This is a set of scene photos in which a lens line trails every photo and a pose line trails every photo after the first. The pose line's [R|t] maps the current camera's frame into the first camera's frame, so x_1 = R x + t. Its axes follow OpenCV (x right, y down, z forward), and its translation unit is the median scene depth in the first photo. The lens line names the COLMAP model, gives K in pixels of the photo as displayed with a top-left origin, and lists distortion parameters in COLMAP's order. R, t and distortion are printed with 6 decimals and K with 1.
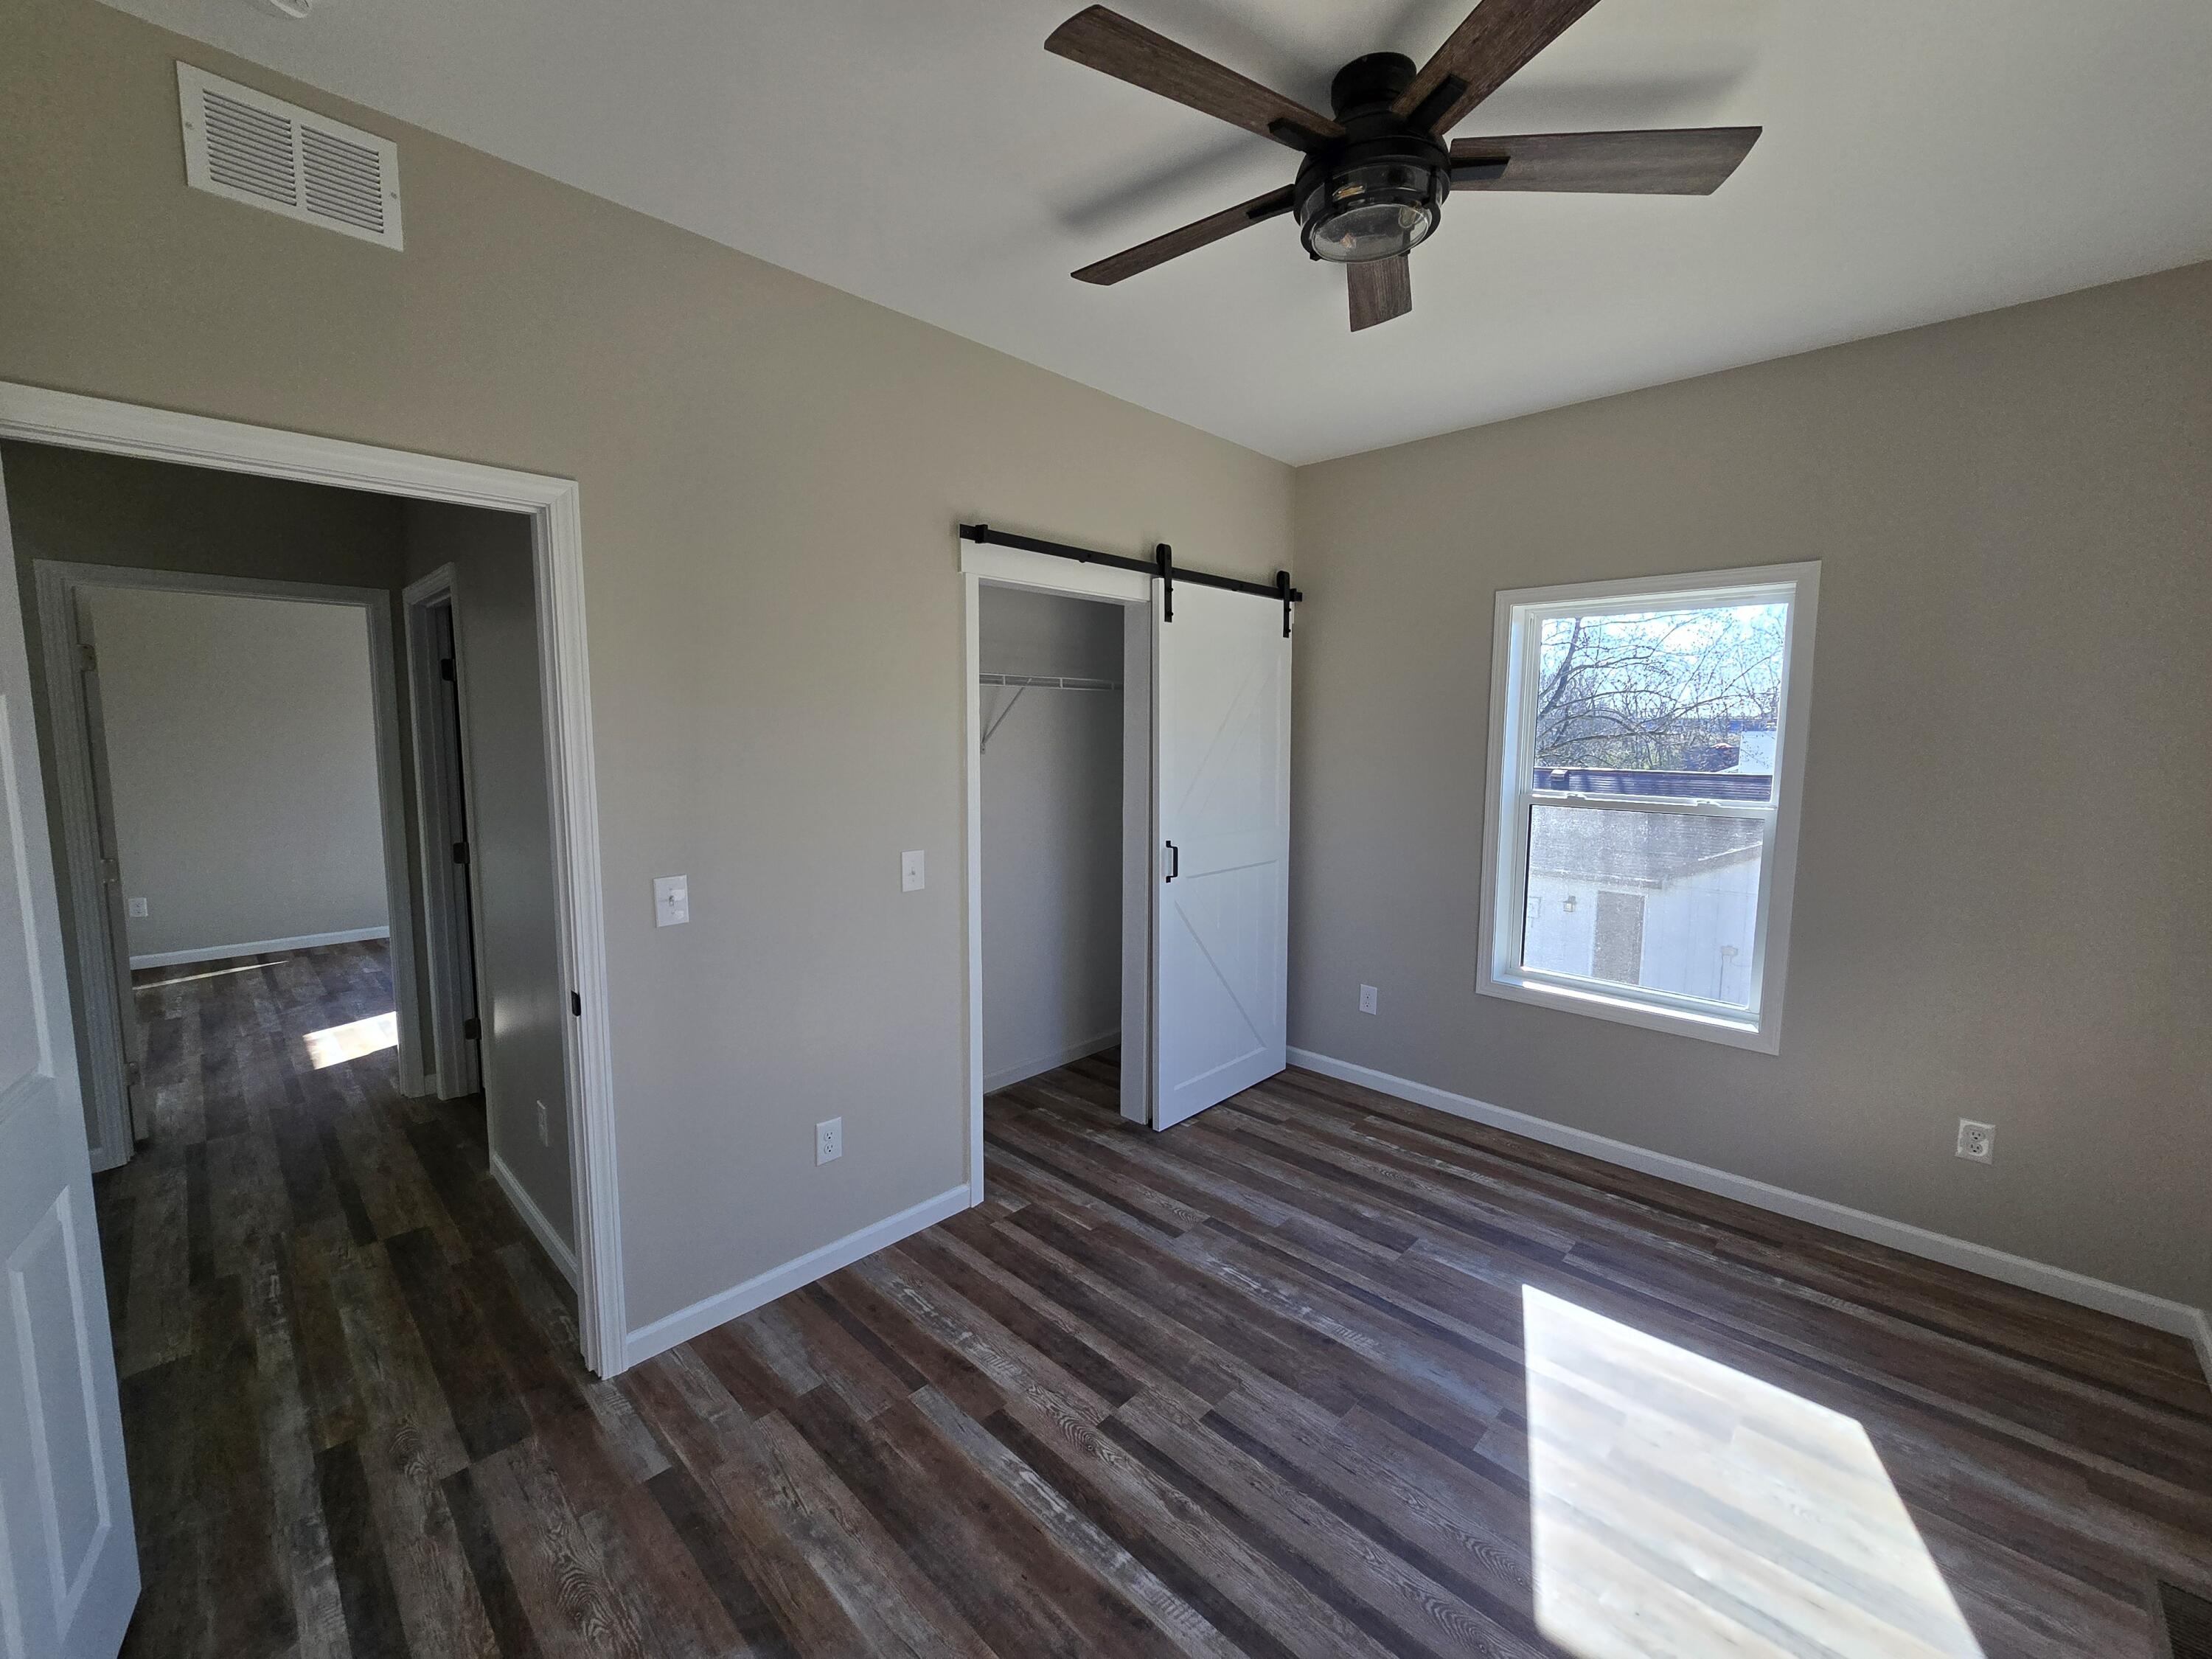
lens RADIAL K [[913.0, 0, 1102.9], [0, 913.0, 829.1], [0, 0, 1]] dist [0.000568, 0.000038]
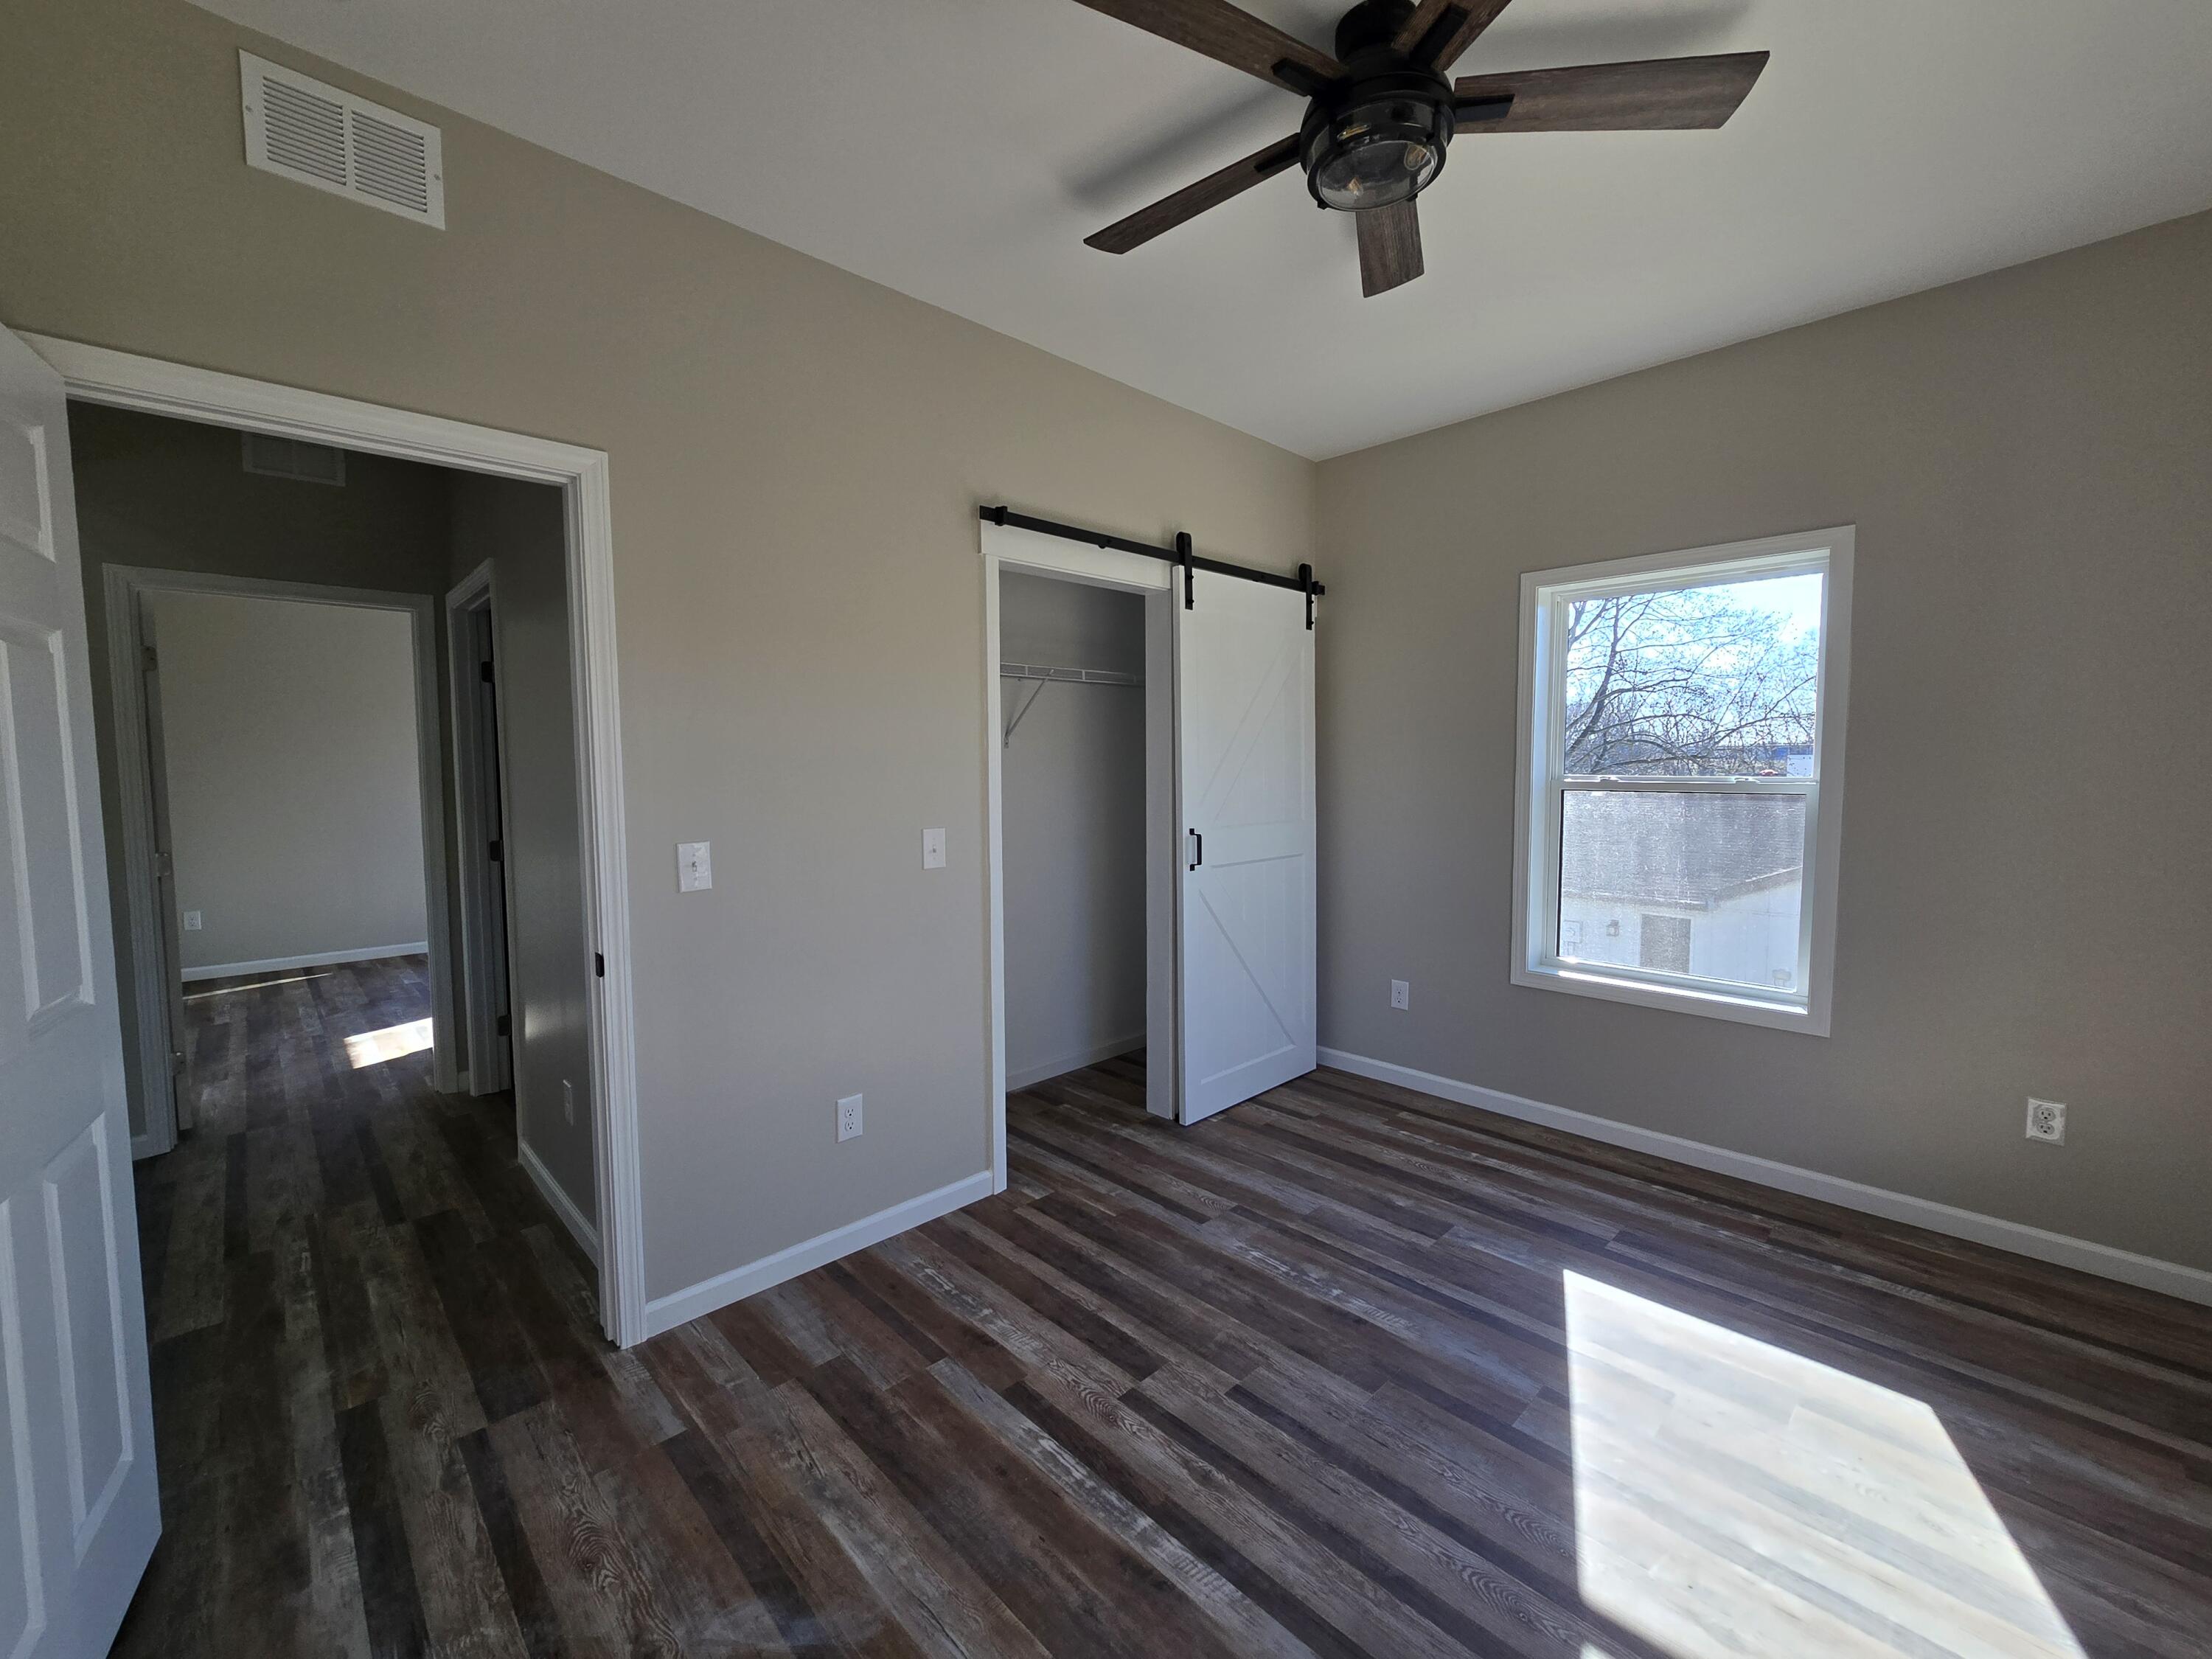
lens RADIAL K [[916.4, 0, 1101.7], [0, 916.4, 830.6], [0, 0, 1]] dist [-0.001007, 0.001123]
pose [[0.999338, -0.008940, -0.035266, 0.012954], [0.007583, 0.999233, -0.038428, 0.077178], [0.035583, 0.038135, 0.998639, 0.003110]]
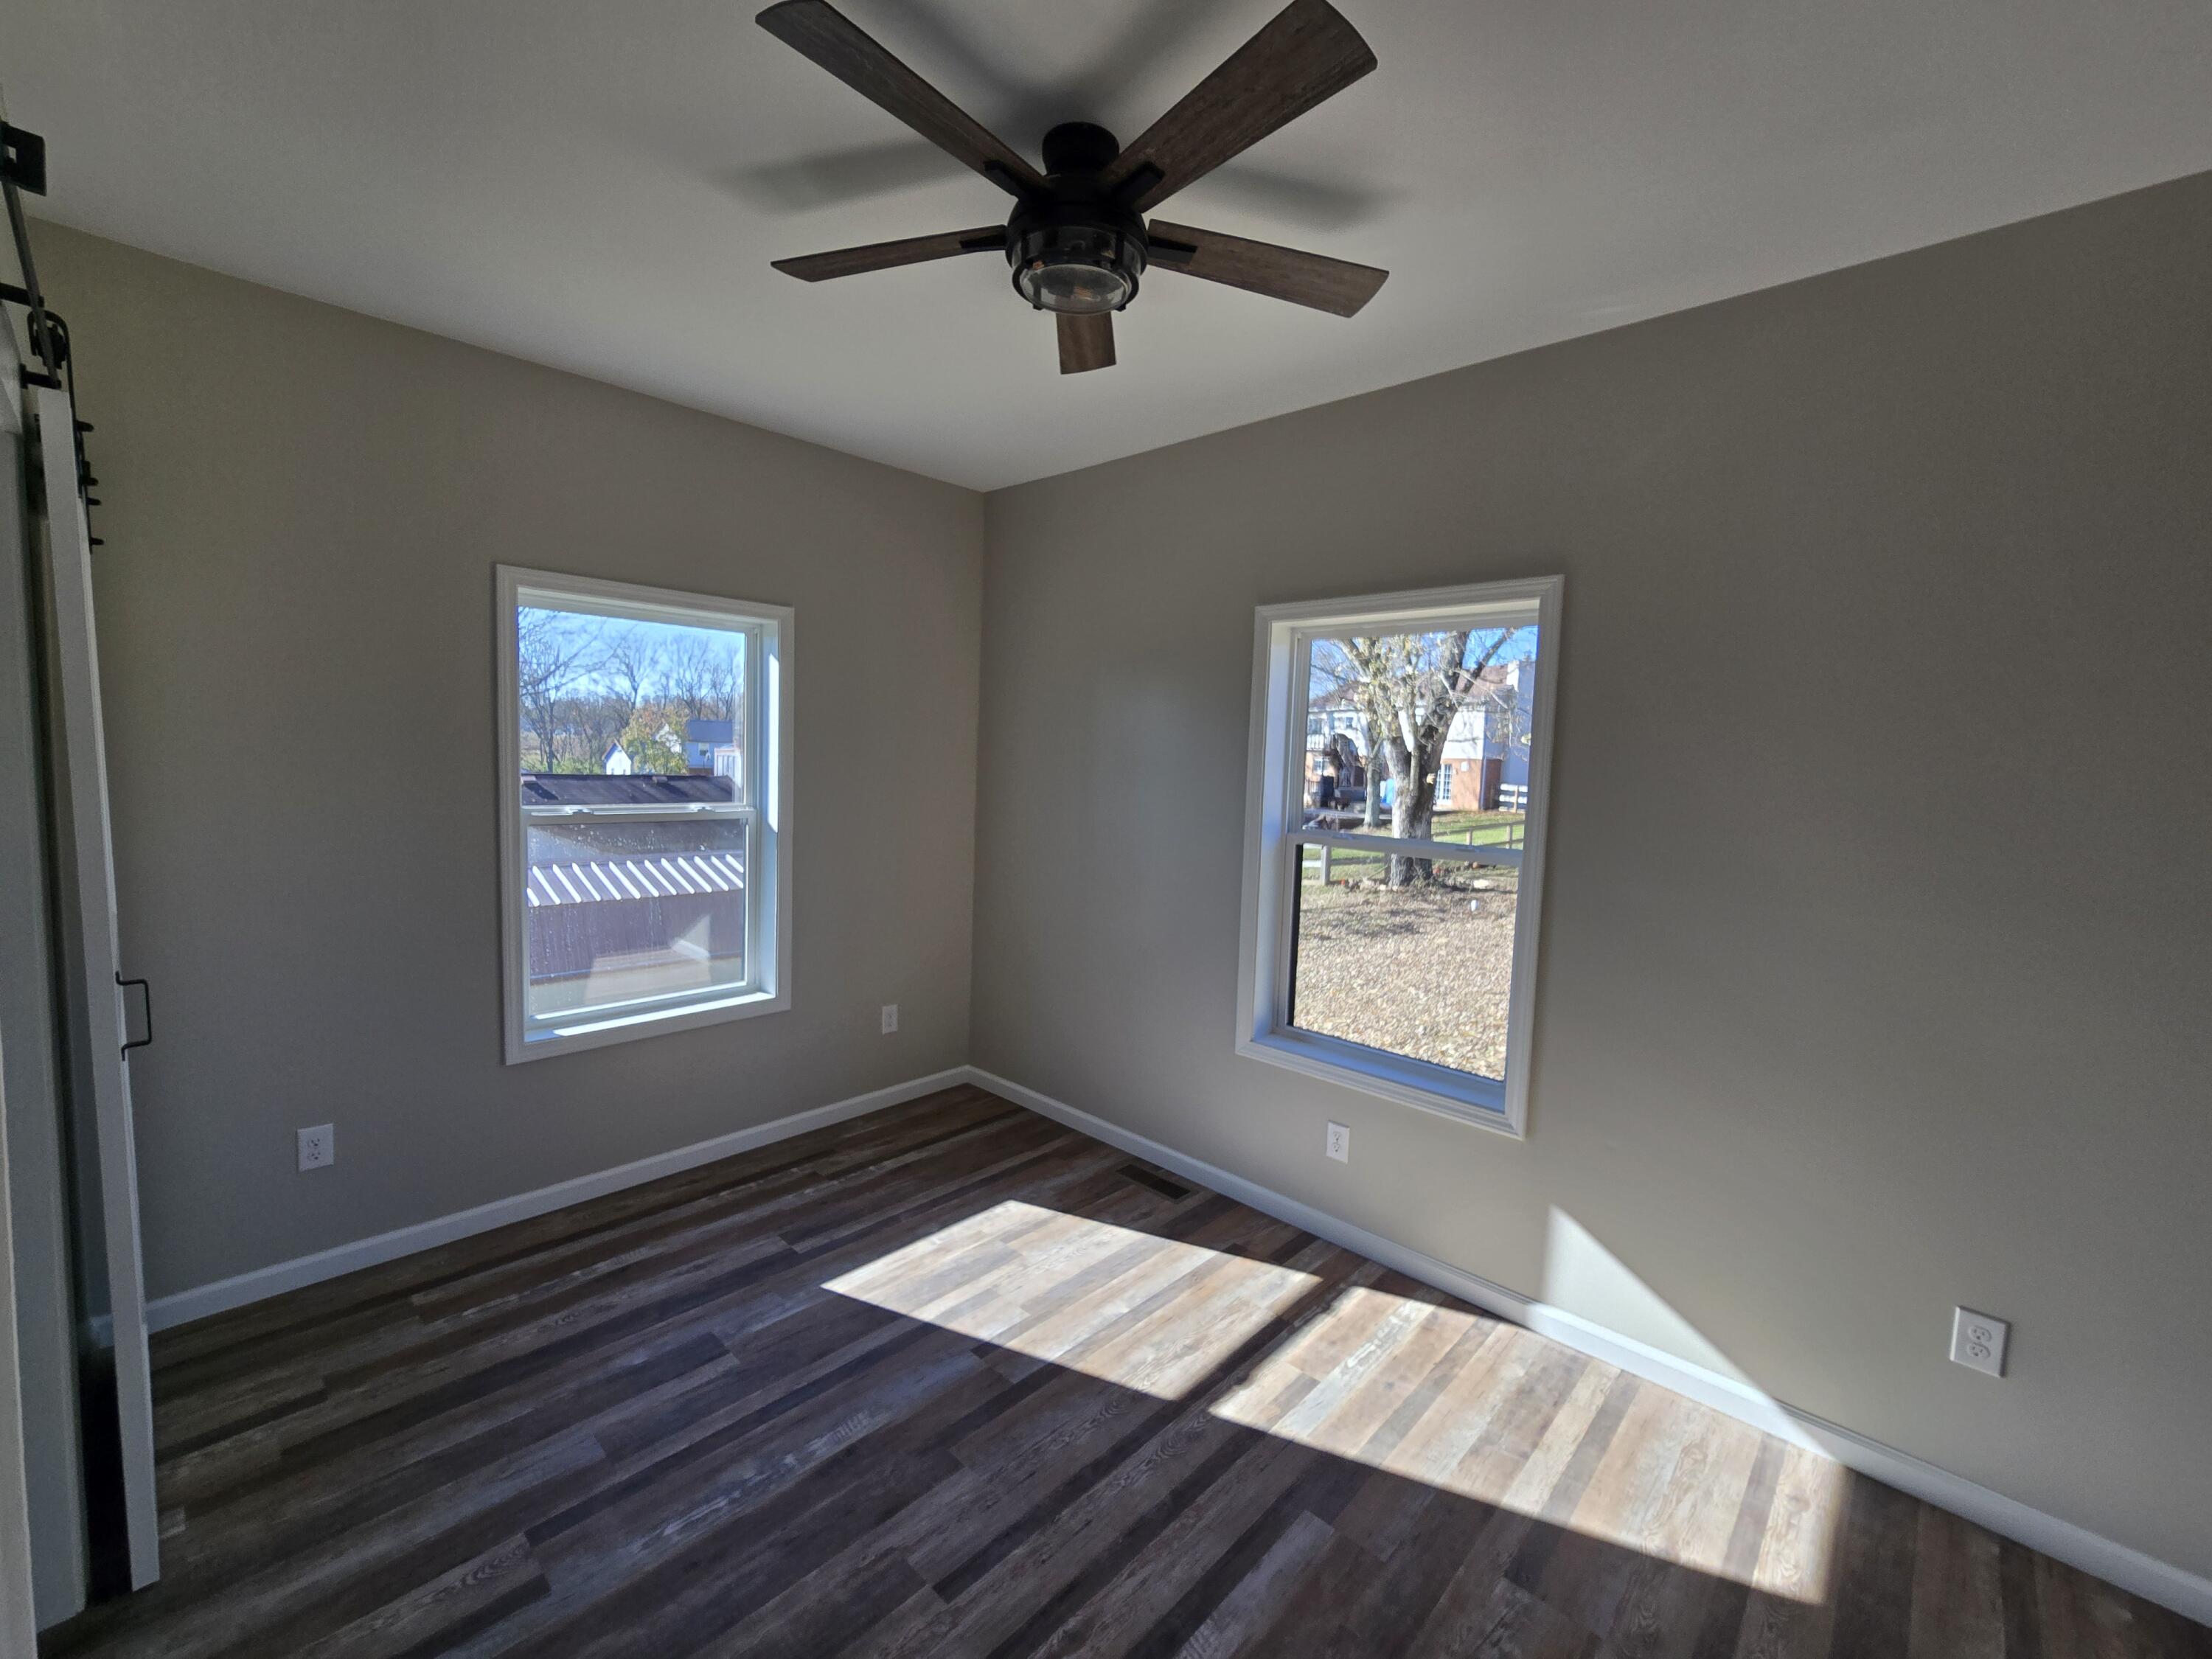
lens RADIAL K [[907.2, 0, 1108.0], [0, 907.2, 819.8], [0, 0, 1]] dist [0.001186, -0.002186]
pose [[-0.019144, -0.083310, 0.996340, -0.567238], [0.078238, 0.993342, 0.084562, -0.089747], [-0.996751, 0.079570, -0.012498, 0.716776]]
